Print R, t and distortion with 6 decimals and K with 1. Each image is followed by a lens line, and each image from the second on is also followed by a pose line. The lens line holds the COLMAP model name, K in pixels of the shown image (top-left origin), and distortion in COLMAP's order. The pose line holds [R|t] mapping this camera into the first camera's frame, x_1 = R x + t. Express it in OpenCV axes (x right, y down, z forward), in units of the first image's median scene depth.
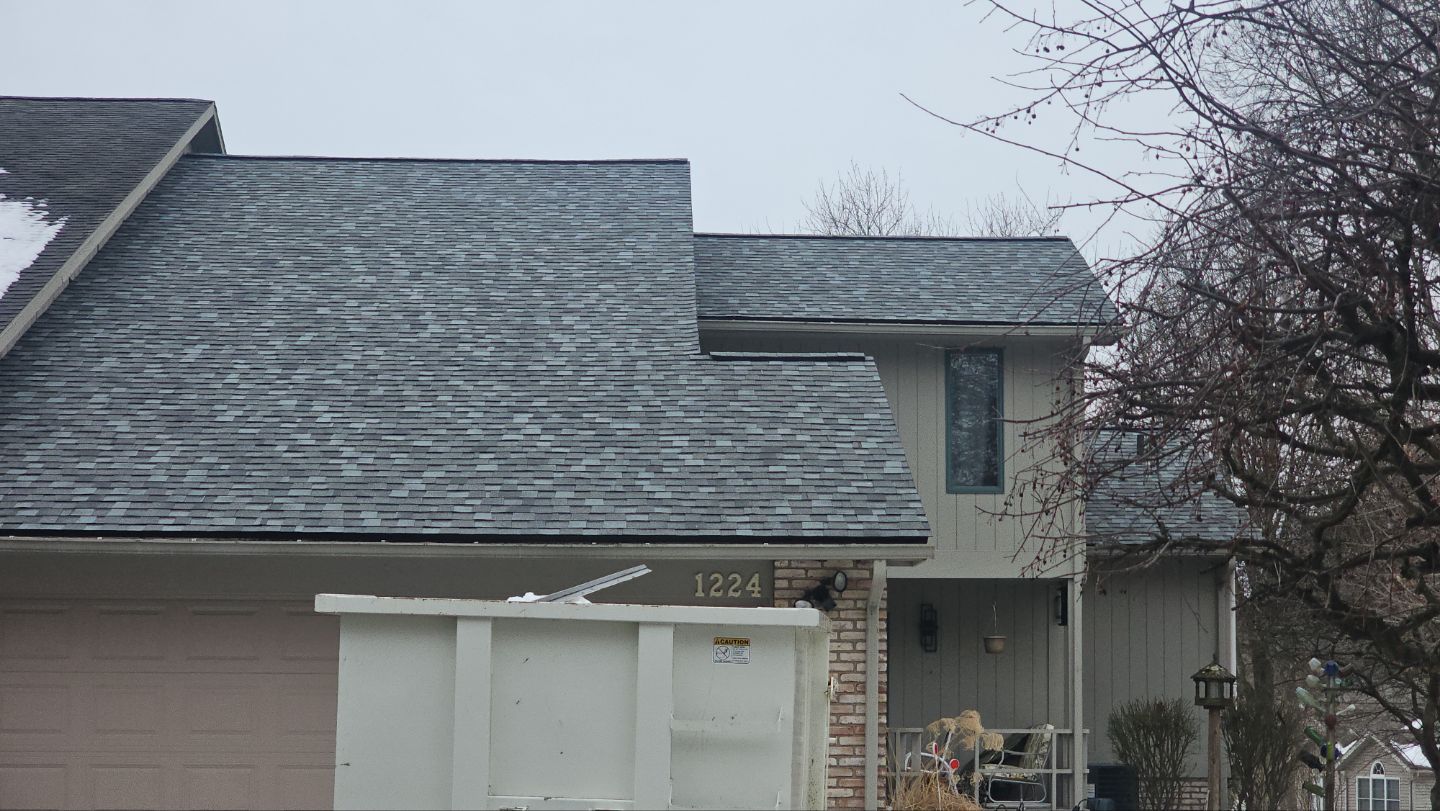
lens RADIAL K [[3051.3, 0, 720.0], [0, 3051.3, 405.5], [0, 0, 1]] dist [-0.446722, 5.657619]
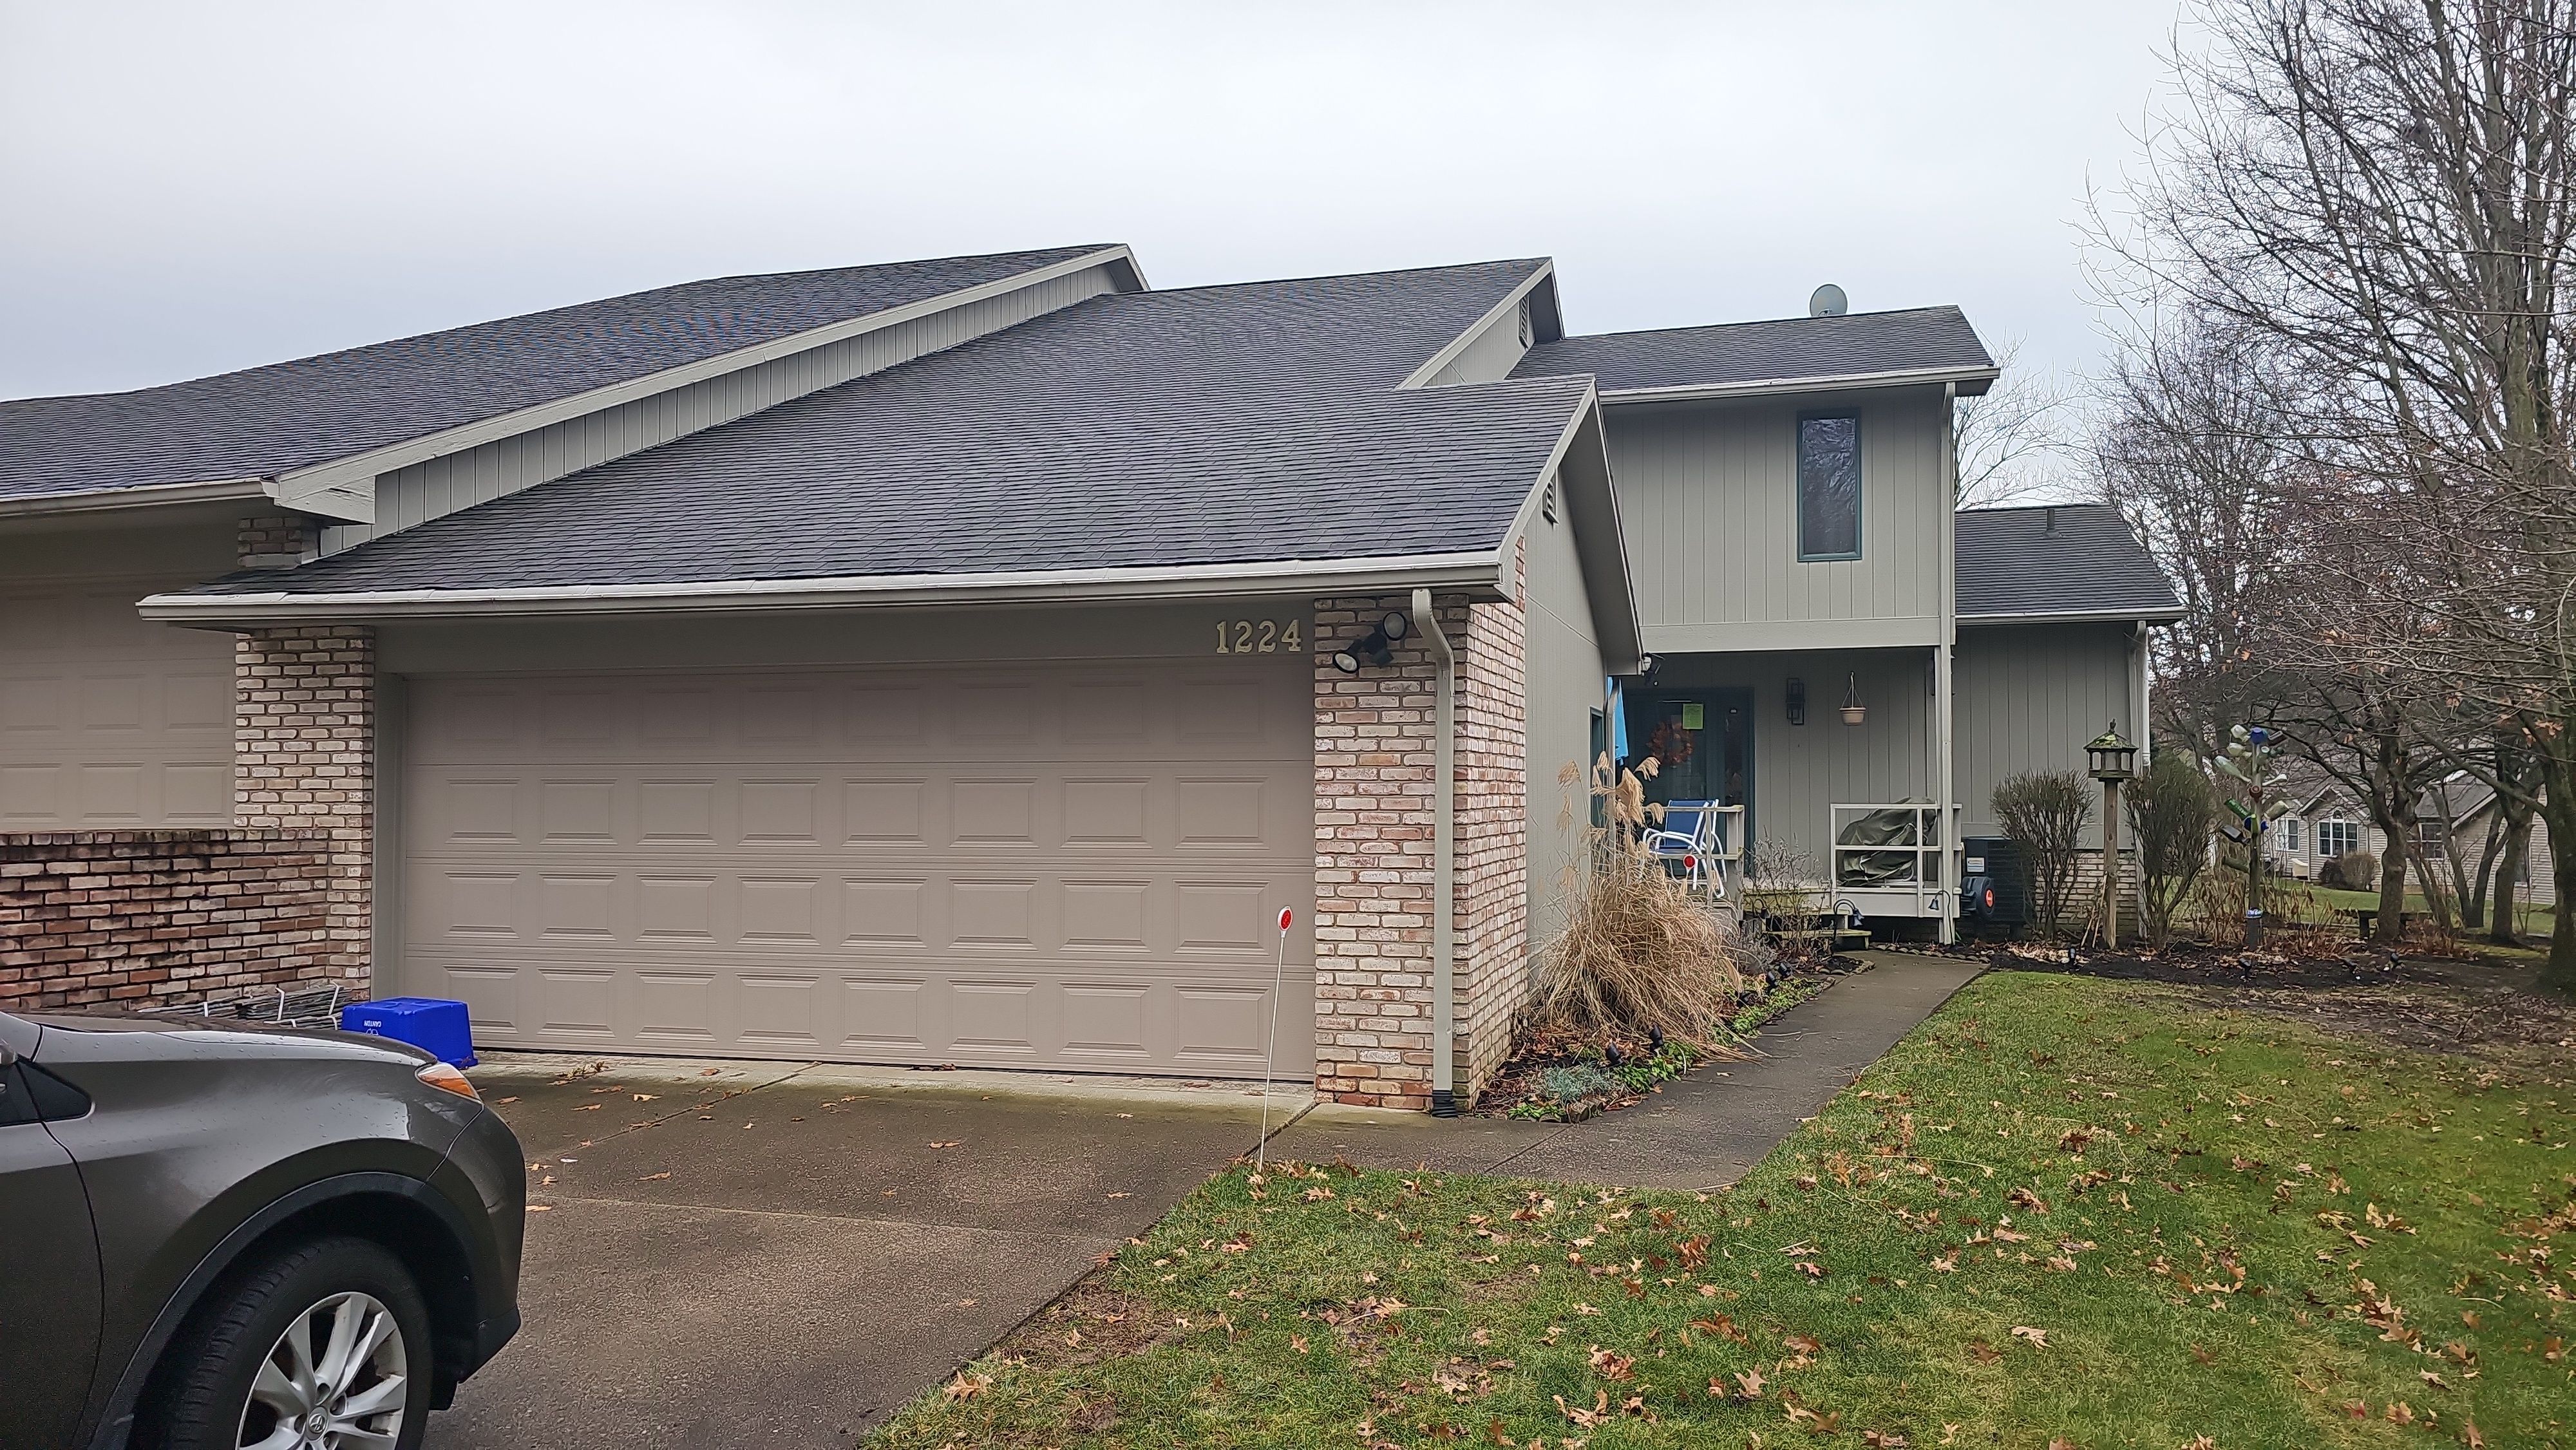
lens RADIAL K [[1771.2, 0, 1288.0], [0, 1771.2, 725.0], [0, 0, 1]] dist [0.081855, -0.153975]
pose [[0.947806, -0.017307, -0.318379, 0.146566], [0.041354, 0.996764, 0.068925, 0.050997], [0.316156, -0.078494, 0.945455, 0.592094]]
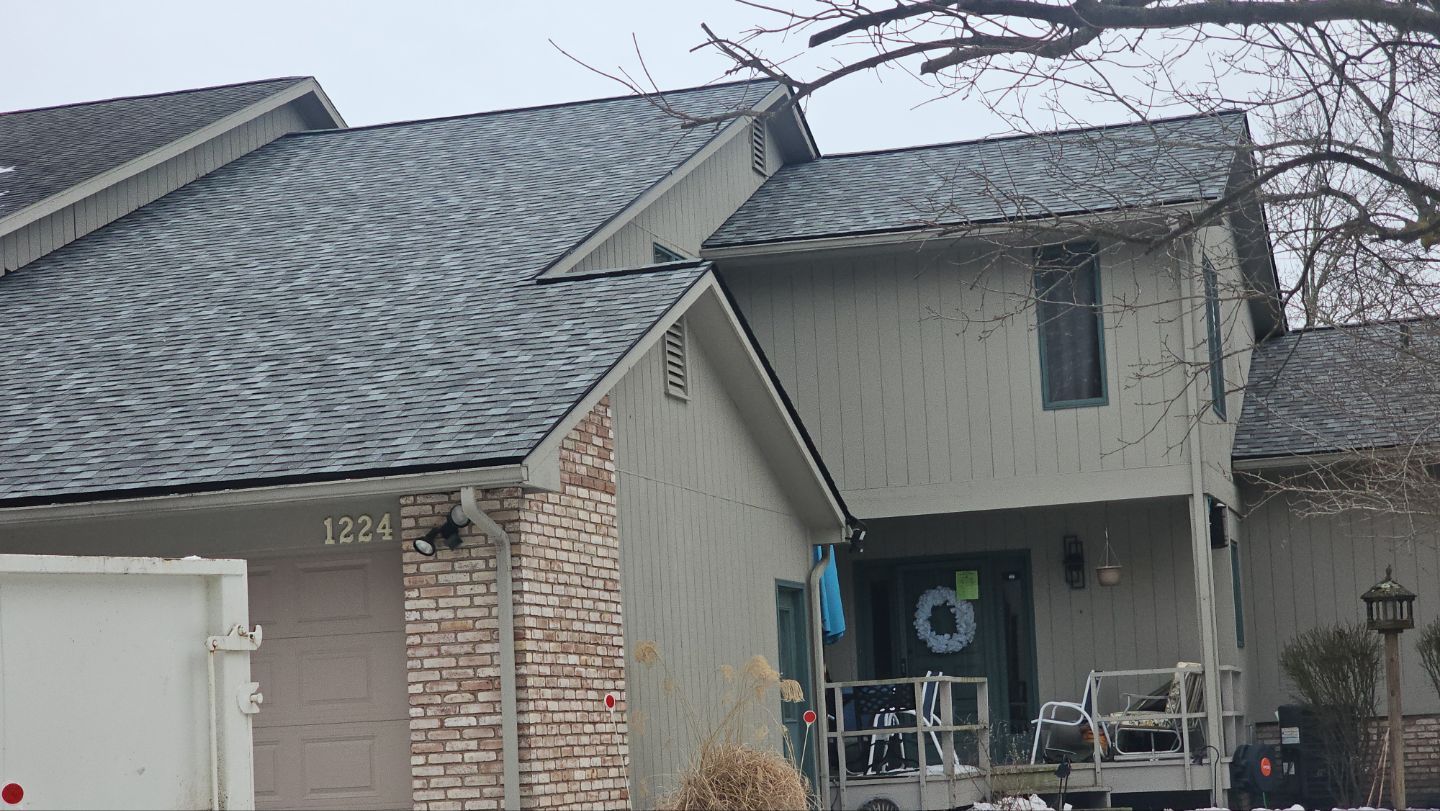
lens RADIAL K [[3051.3, 0, 720.0], [0, 3051.3, 405.5], [0, 0, 1]] dist [-0.446722, 5.657619]
pose [[0.943426, -0.089730, -0.319210, 0.389197], [0.090851, 0.995799, -0.011409, 0.042707], [0.318893, -0.018237, 0.947615, 0.192862]]
